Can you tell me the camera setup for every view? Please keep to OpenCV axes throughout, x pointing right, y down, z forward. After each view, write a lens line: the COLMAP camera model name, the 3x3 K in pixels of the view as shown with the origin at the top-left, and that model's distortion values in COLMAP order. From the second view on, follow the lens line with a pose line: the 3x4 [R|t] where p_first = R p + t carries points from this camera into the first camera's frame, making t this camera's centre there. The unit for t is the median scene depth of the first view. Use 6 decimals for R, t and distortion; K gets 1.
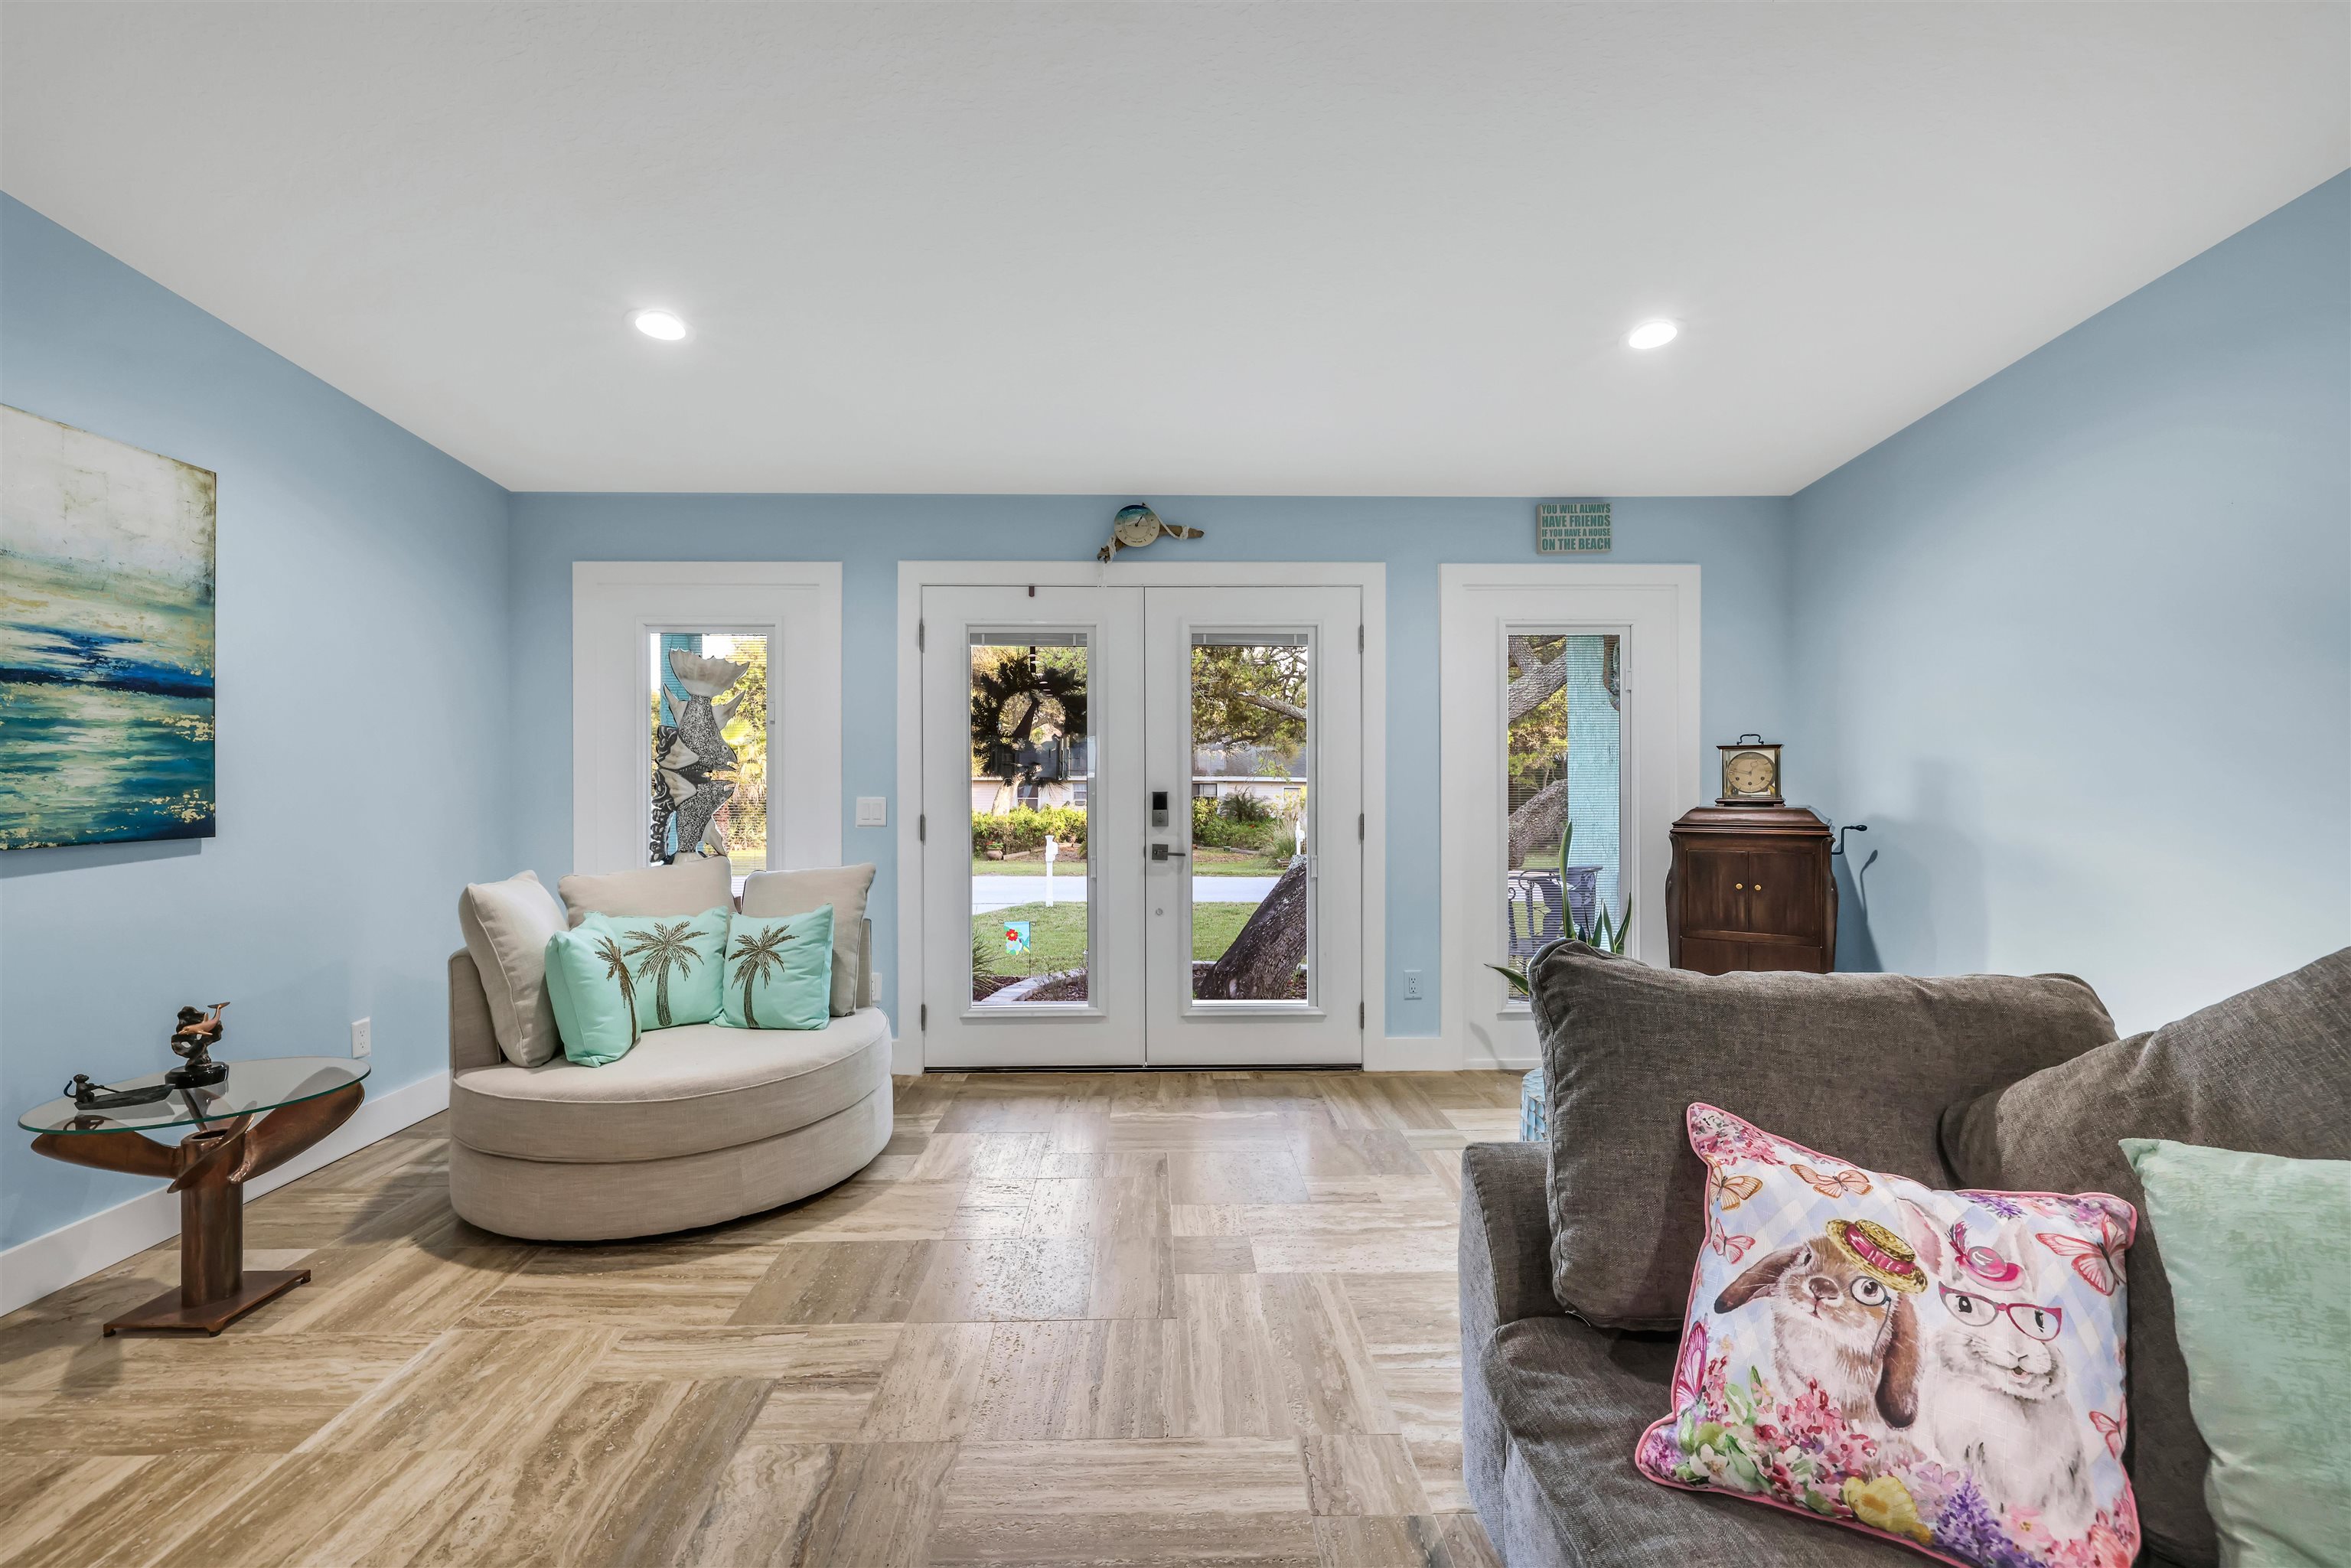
lens RADIAL K [[989.6, 0, 1175.1], [0, 989.6, 796.4], [0, 0, 1]] dist [-0.000758, 0.000312]
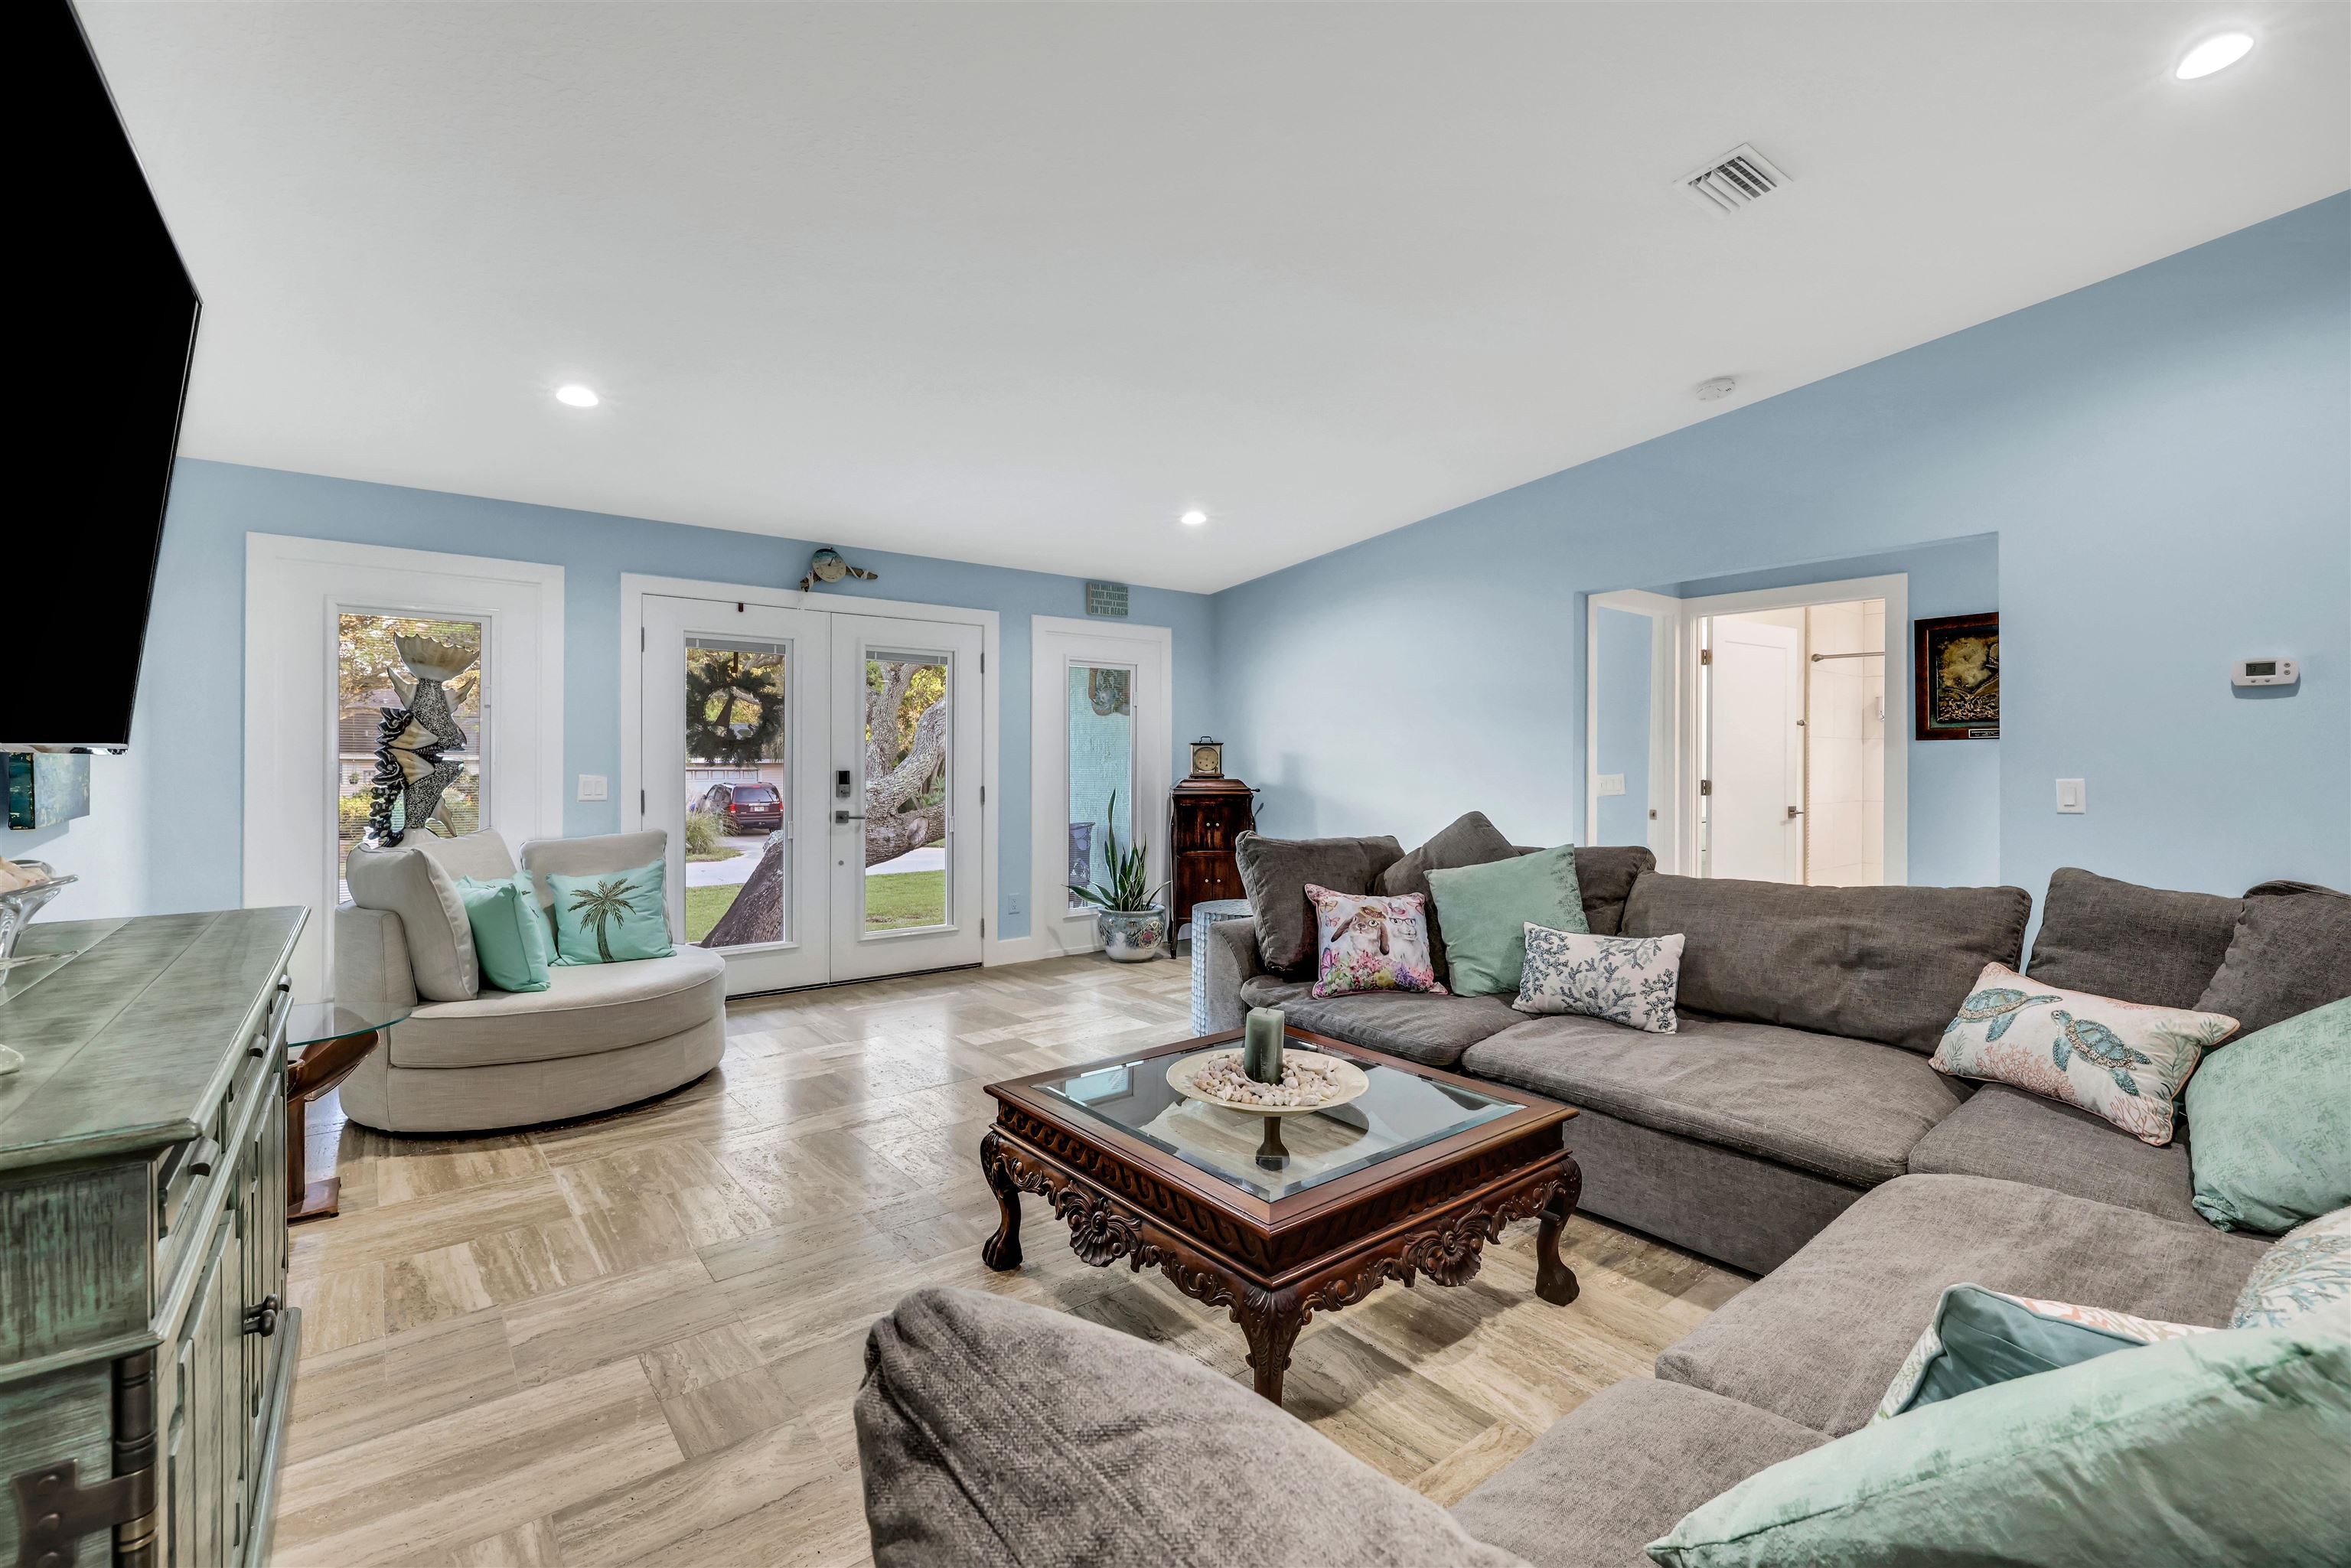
lens RADIAL K [[989.6, 0, 1175.1], [0, 989.6, 796.4], [0, 0, 1]] dist [-0.000758, 0.000312]
pose [[0.798191, -0.016675, 0.602174, -0.486502], [0.005516, 0.999777, 0.020373, 0.005361], [-0.602379, -0.012940, 0.798105, -0.327913]]
